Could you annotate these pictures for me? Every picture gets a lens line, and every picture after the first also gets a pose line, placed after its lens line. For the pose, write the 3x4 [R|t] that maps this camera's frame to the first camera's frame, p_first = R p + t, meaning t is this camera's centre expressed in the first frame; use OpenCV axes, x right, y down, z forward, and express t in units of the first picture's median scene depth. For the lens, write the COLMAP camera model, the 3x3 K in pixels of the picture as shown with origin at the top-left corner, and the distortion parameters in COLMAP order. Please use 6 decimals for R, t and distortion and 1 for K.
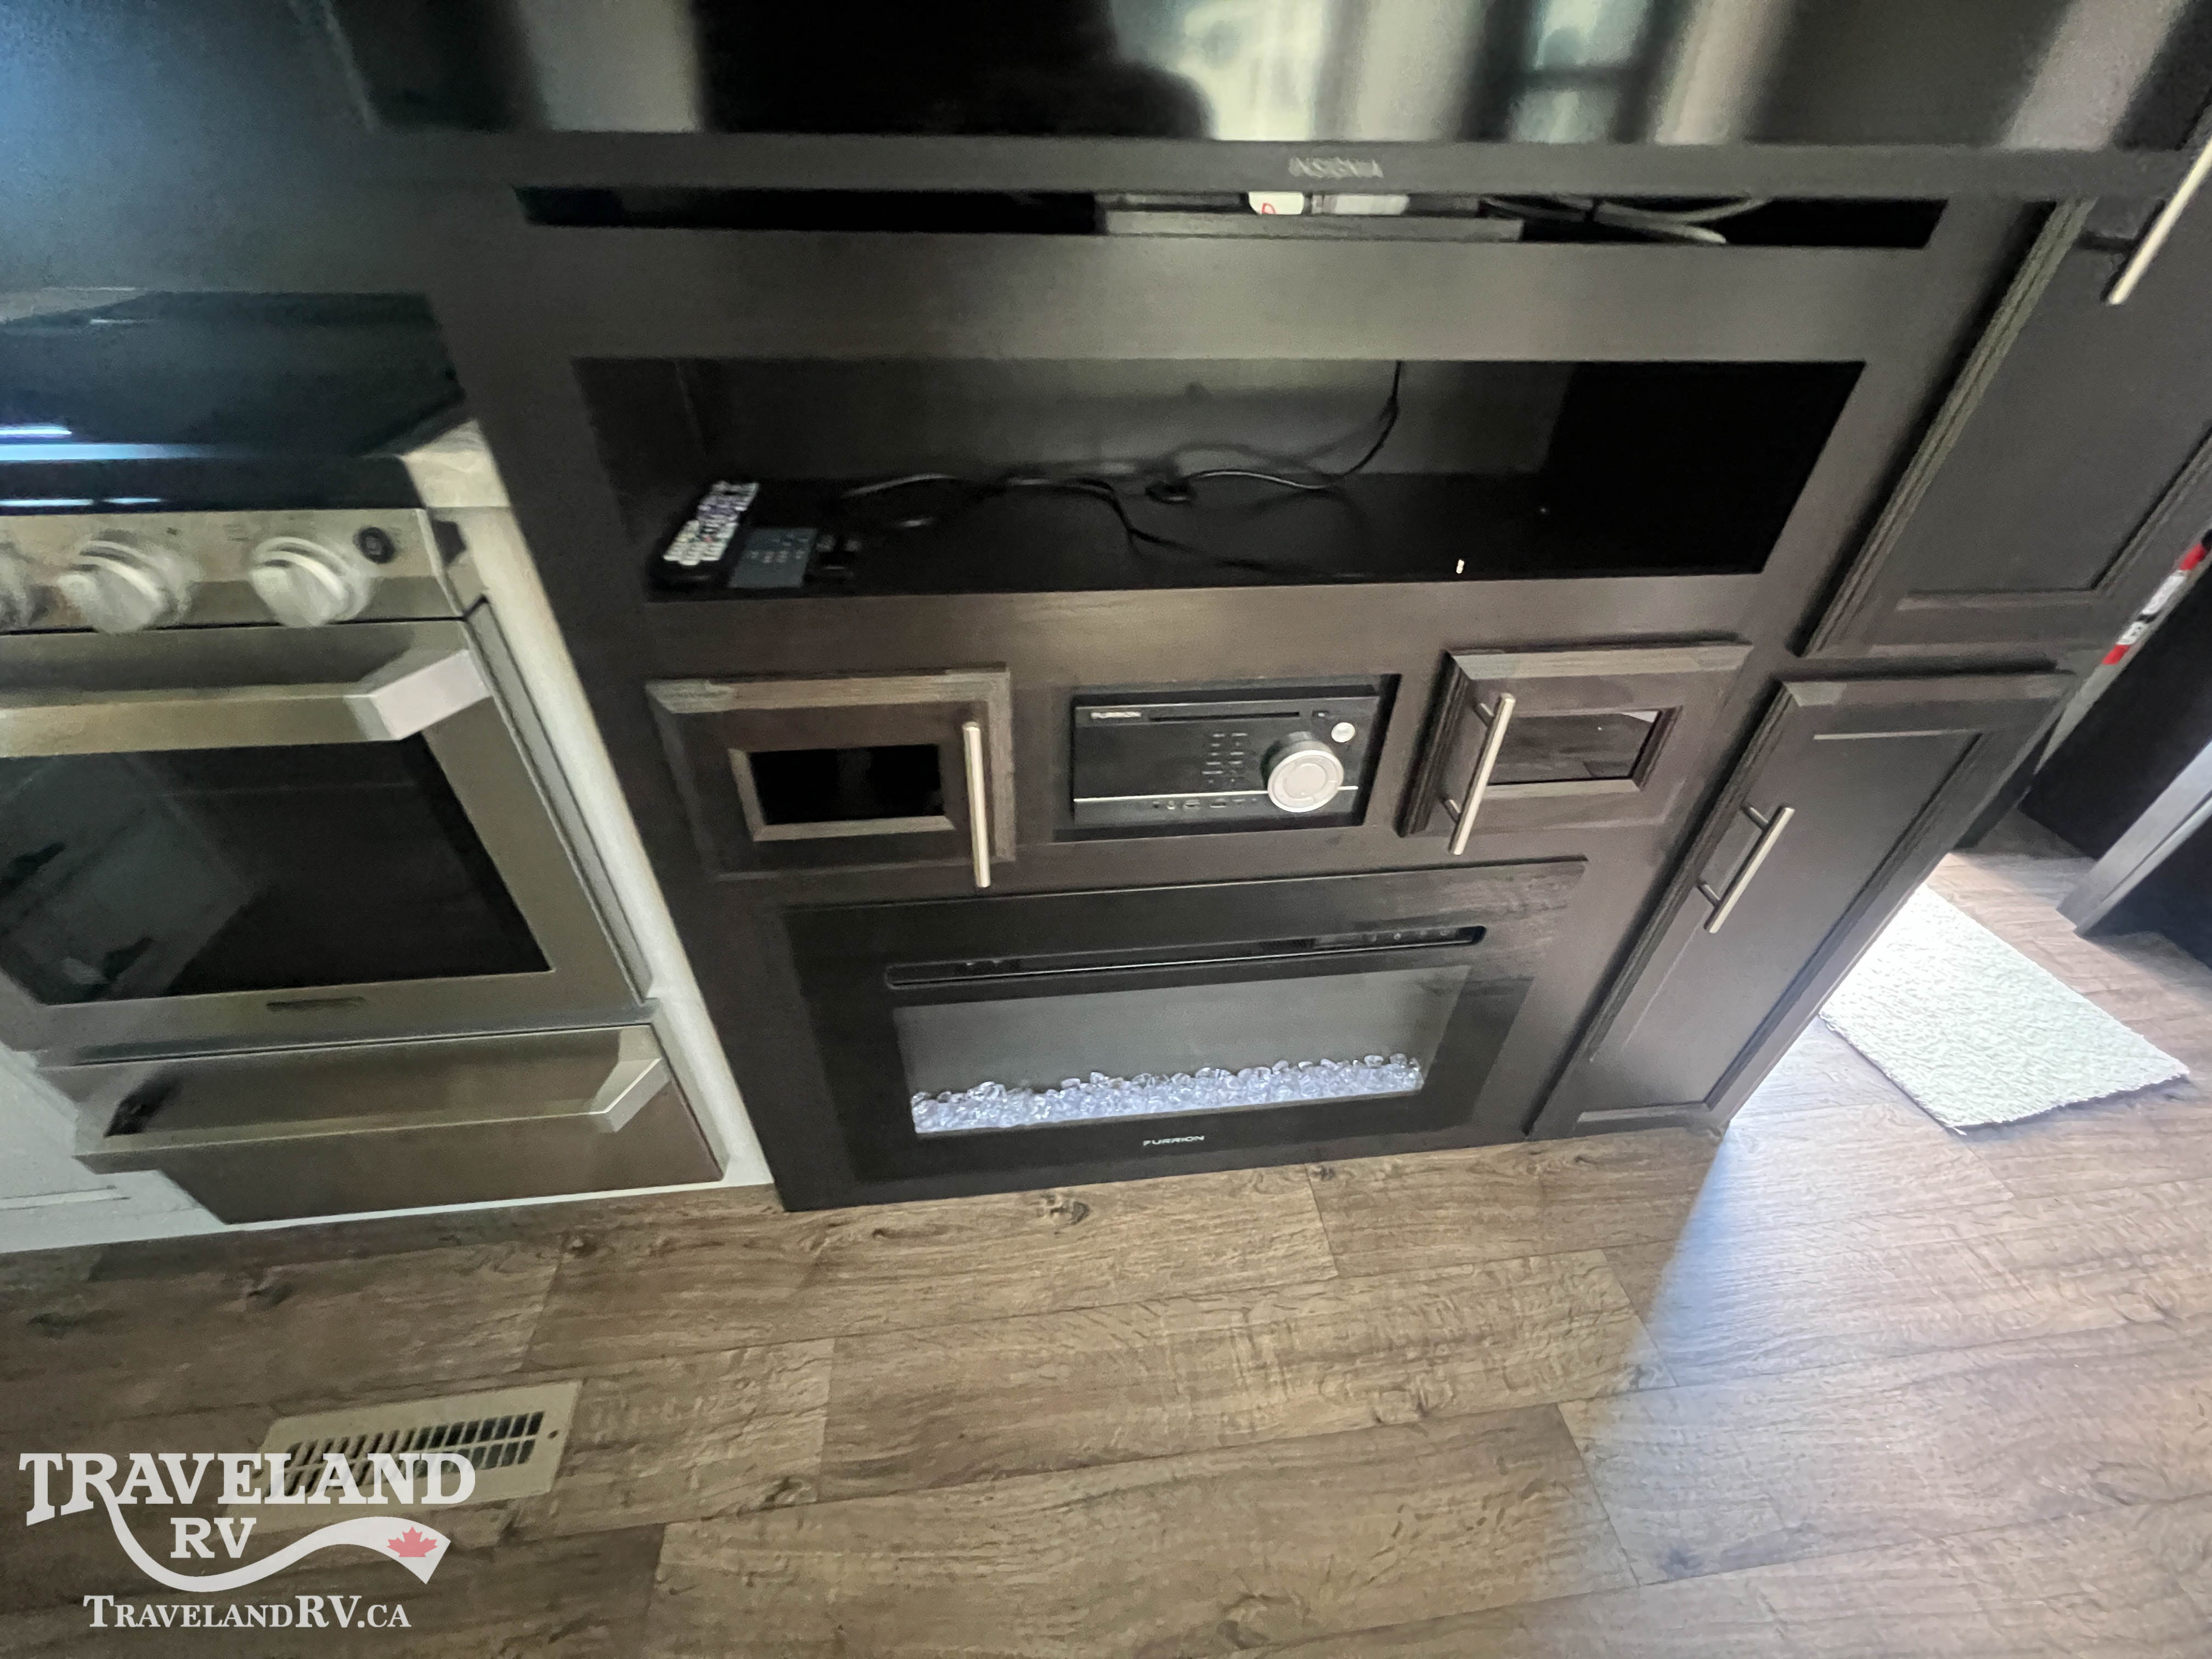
lens RADIAL K [[885.5, 0, 1111.0], [0, 885.5, 829.9], [0, 0, 1]] dist [-0.002703, 0.000879]
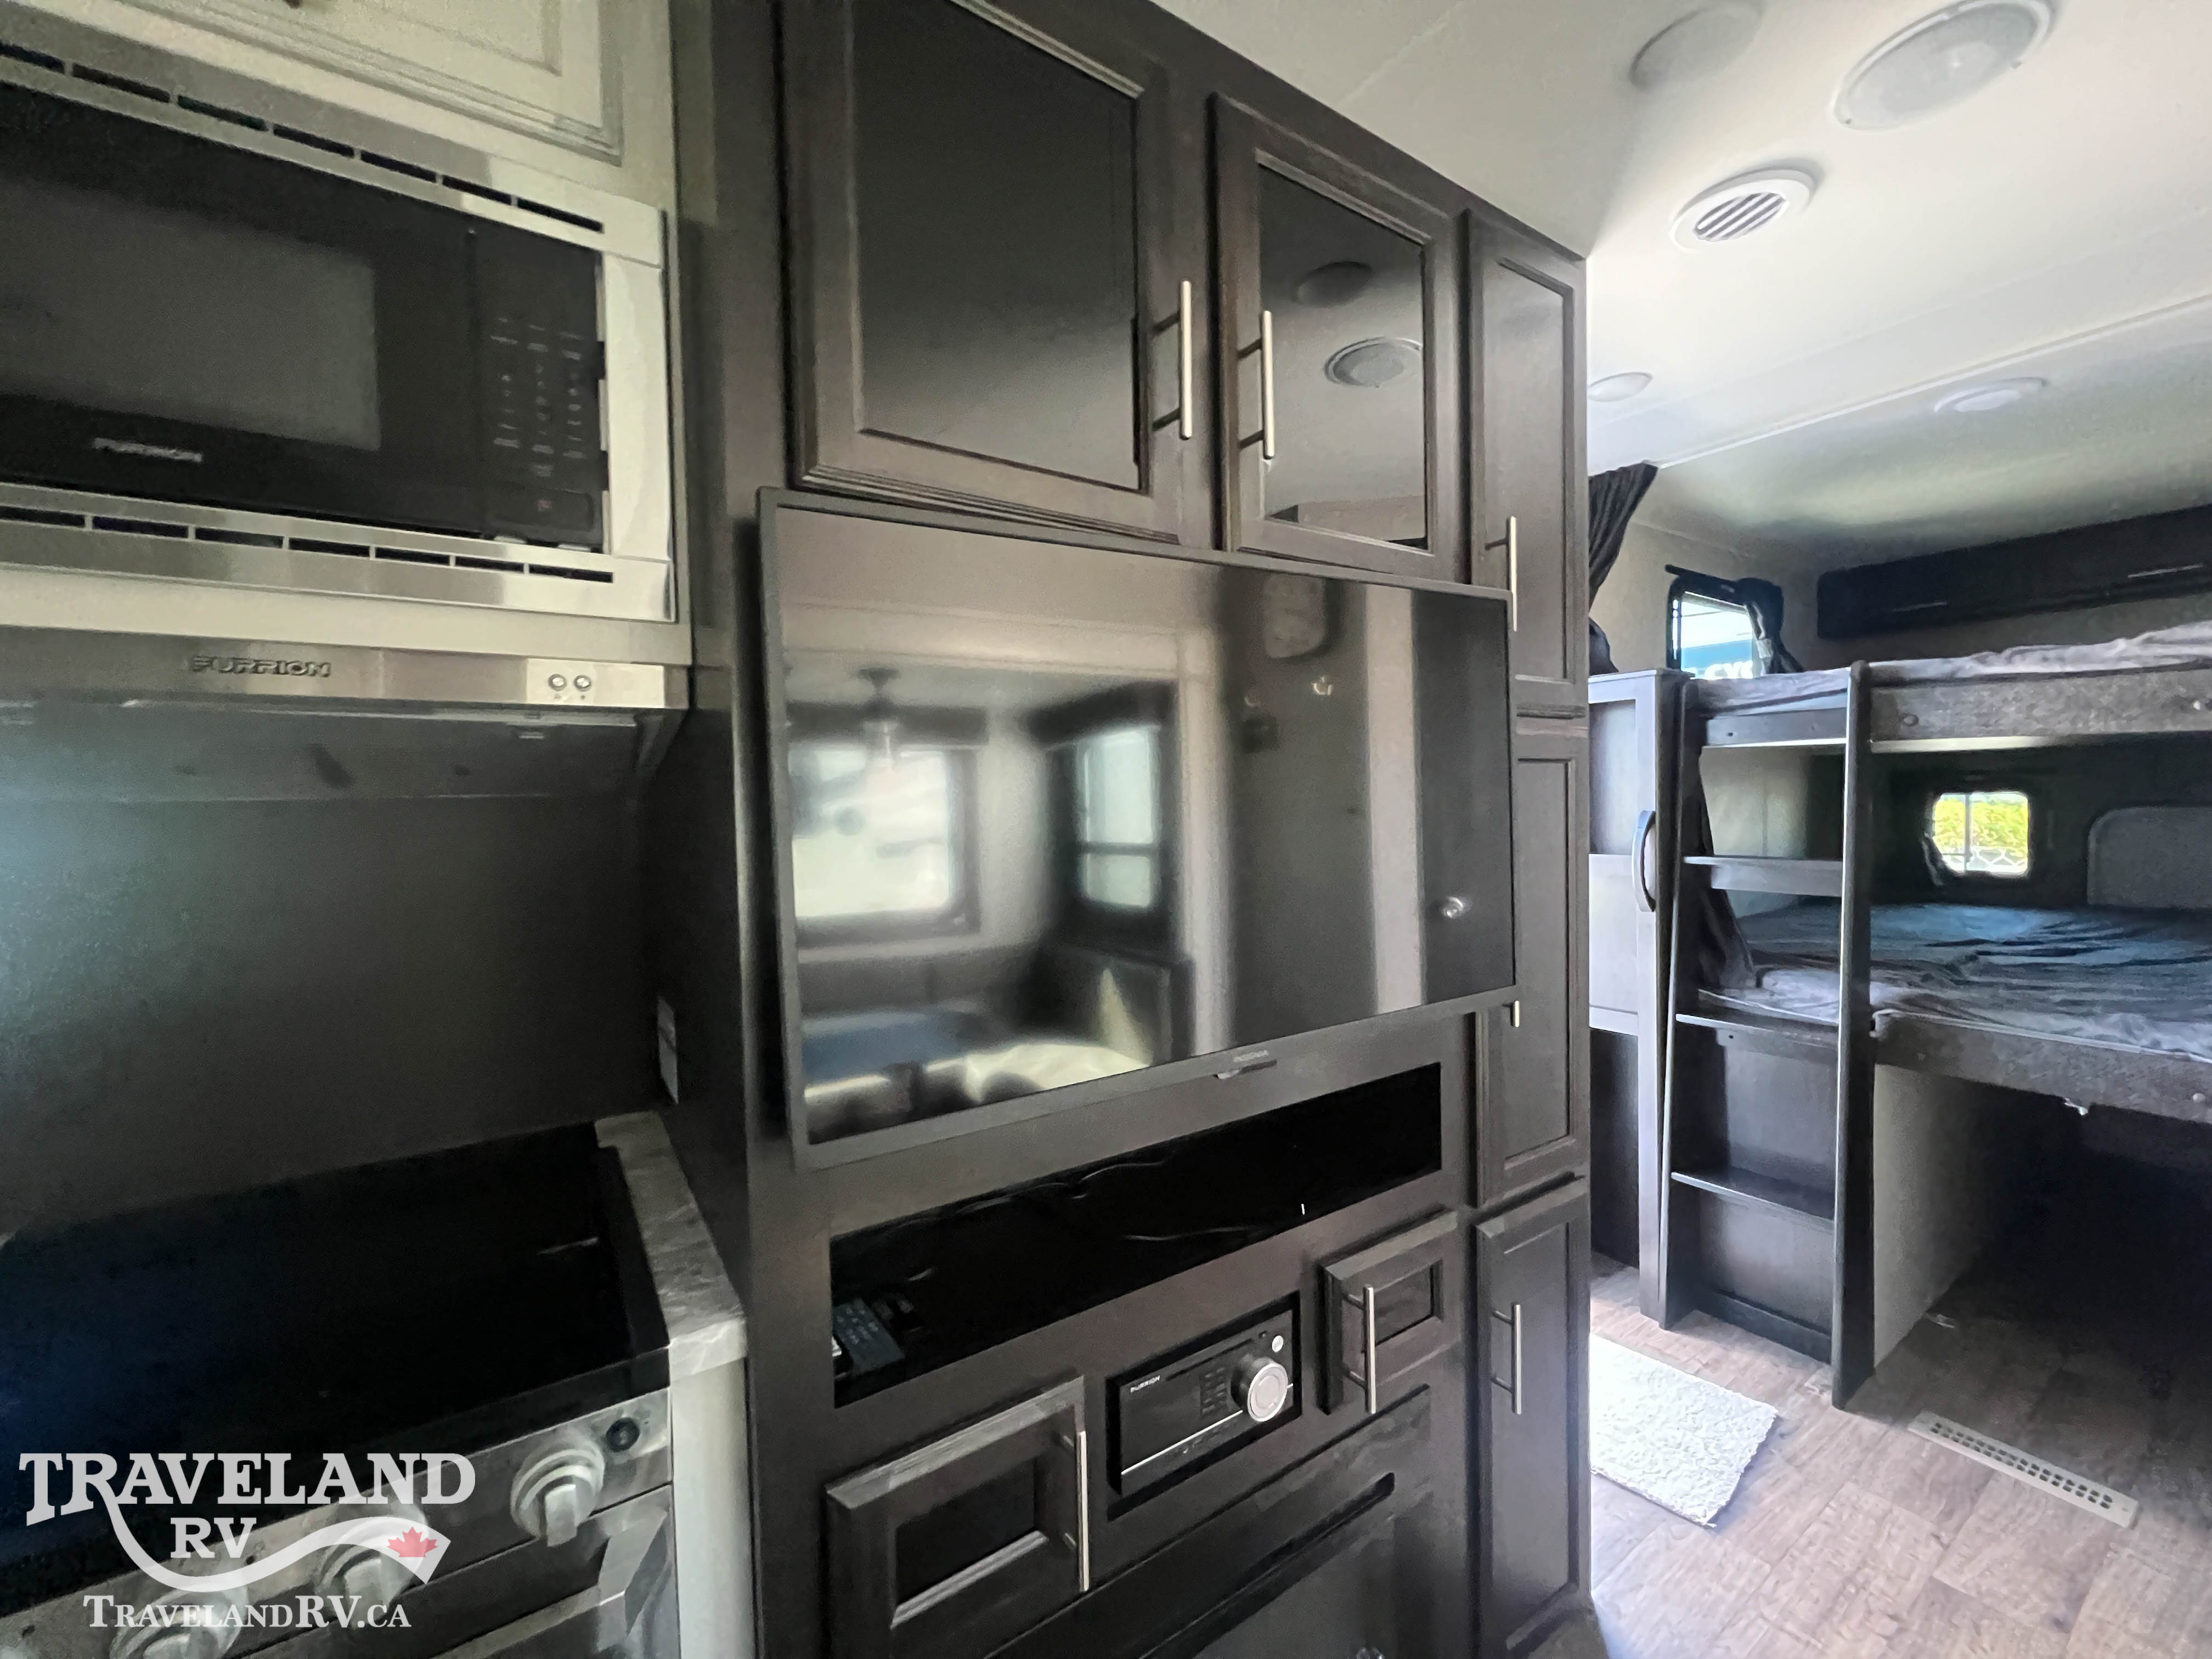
lens RADIAL K [[885.5, 0, 1104.3], [0, 885.5, 827.1], [0, 0, 1]] dist [-0.002703, 0.000879]
pose [[0.892339, -0.058680, 0.447536, -0.408149], [0.315654, 0.789861, -0.525816, -0.075943], [-0.322636, 0.610472, 0.723346, -0.314604]]
